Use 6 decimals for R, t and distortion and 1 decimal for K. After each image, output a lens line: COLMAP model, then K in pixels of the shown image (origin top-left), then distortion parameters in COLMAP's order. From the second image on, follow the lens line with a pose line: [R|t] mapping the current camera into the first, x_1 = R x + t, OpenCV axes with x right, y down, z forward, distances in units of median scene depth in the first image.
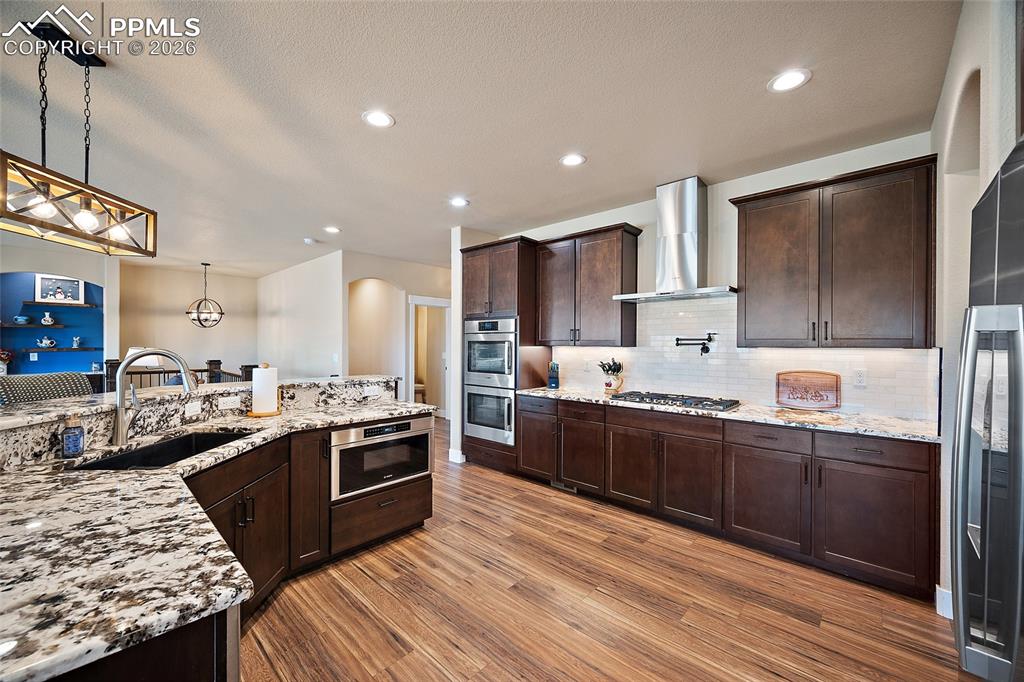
lens RADIAL K [[400.0, 0, 506.2], [0, 400.0, 345.2], [0, 0, 1]] dist [-0.000232, -0.000240]
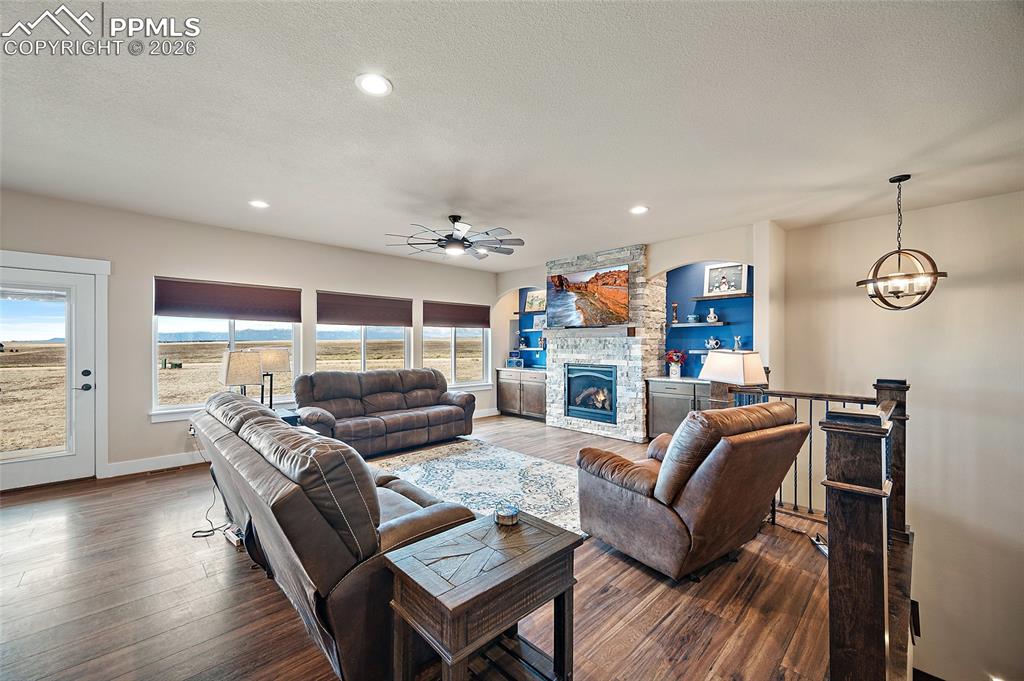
lens RADIAL K [[400.0, 0, 506.2], [0, 400.0, 344.7], [0, 0, 1]] dist [-0.000232, -0.000240]
pose [[-0.060228, -0.004512, -0.998174, -0.564738], [-0.002880, 0.999986, -0.004347, 0.003105], [0.998180, 0.002613, -0.060241, 1.295282]]
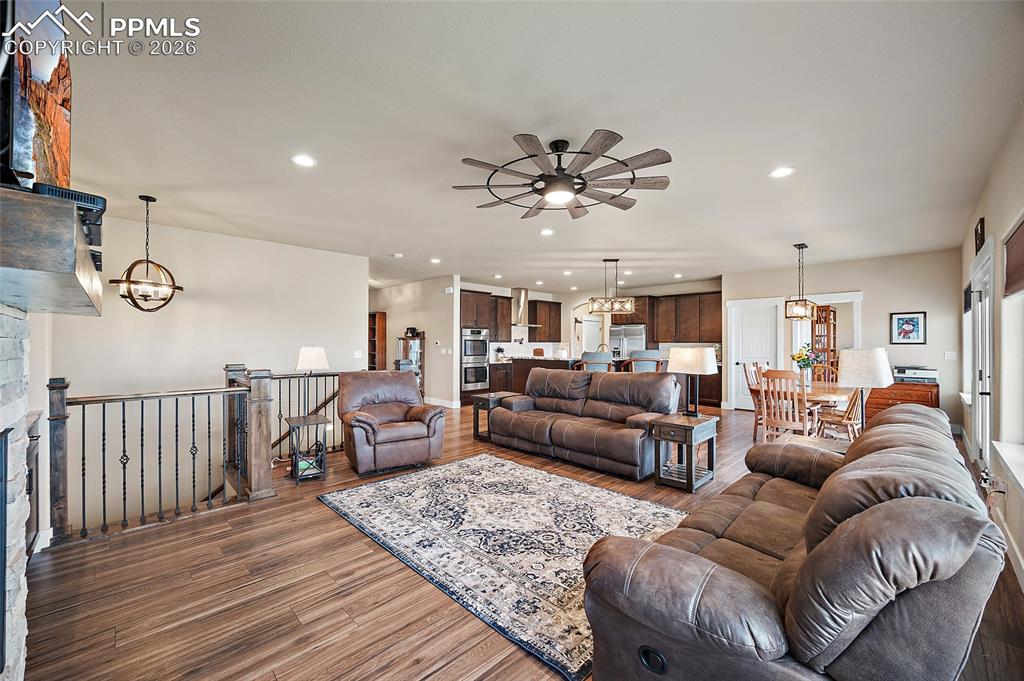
lens RADIAL K [[400.0, 0, 506.2], [0, 400.0, 344.7], [0, 0, 1]] dist [-0.000232, -0.000240]
pose [[0.054397, -0.009113, 0.998478, -2.999268], [0.002548, 0.999956, 0.008988, -0.004432], [-0.998516, 0.002055, 0.054418, 1.089958]]
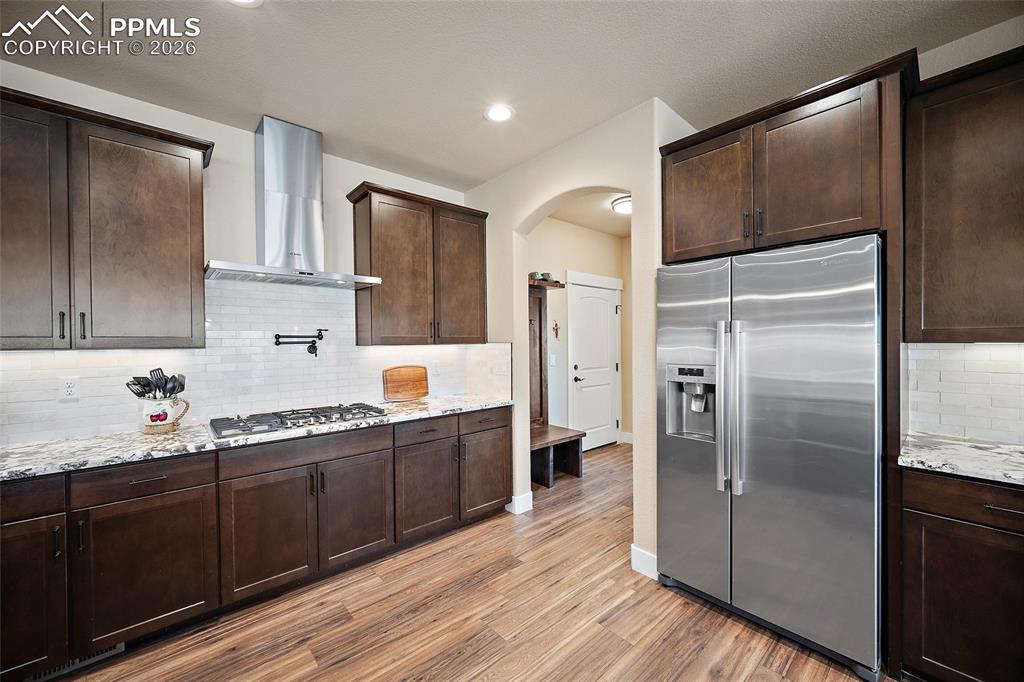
lens RADIAL K [[400.0, 0, 506.2], [0, 400.0, 345.2], [0, 0, 1]] dist [-0.000232, -0.000240]
pose [[0.105775, -0.014206, 0.994289, -0.316504], [0.011486, 0.999849, 0.013063, -0.003558], [-0.994324, 0.010038, 0.105922, 0.599617]]
